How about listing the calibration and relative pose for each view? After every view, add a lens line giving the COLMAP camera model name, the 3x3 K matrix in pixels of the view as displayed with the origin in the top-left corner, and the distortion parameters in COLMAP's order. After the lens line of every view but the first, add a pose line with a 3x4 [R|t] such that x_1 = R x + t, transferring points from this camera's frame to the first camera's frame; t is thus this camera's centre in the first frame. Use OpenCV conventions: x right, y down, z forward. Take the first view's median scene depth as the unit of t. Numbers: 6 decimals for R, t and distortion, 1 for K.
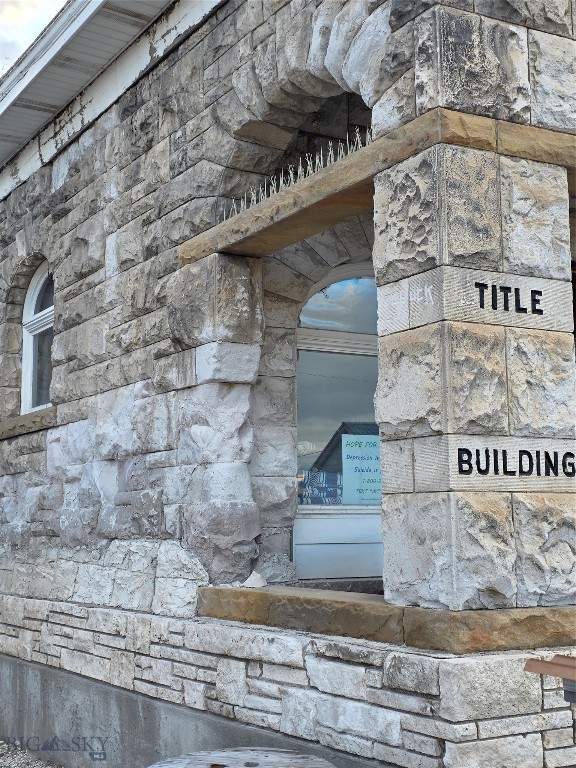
lens RADIAL K [[1096.5, 0, 289.7], [0, 1096.5, 399.7], [0, 0, 1]] dist [0.179455, -0.455479]
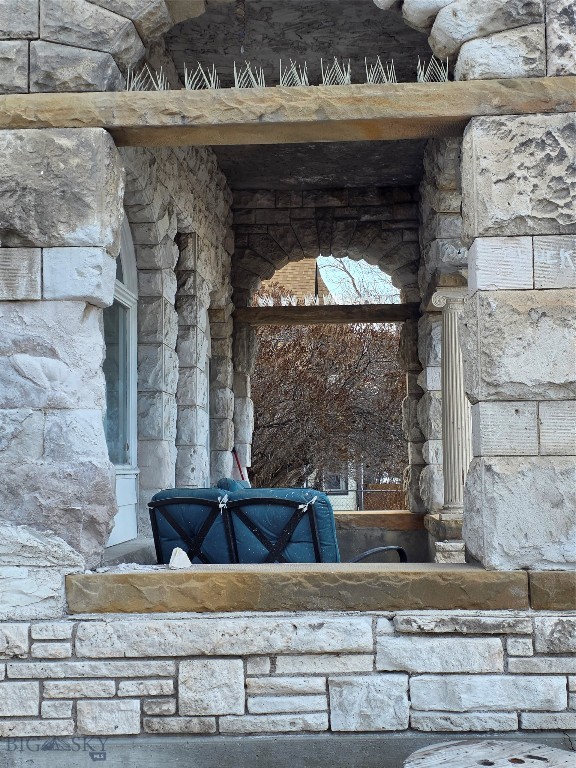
lens RADIAL K [[1096.5, 0, 289.7], [0, 1096.5, 399.7], [0, 0, 1]] dist [0.179455, -0.455479]
pose [[0.550769, 0.061144, 0.832415, -0.806474], [-0.087639, 0.996037, -0.015176, 0.066189], [-0.830044, -0.064593, 0.553945, 0.613540]]
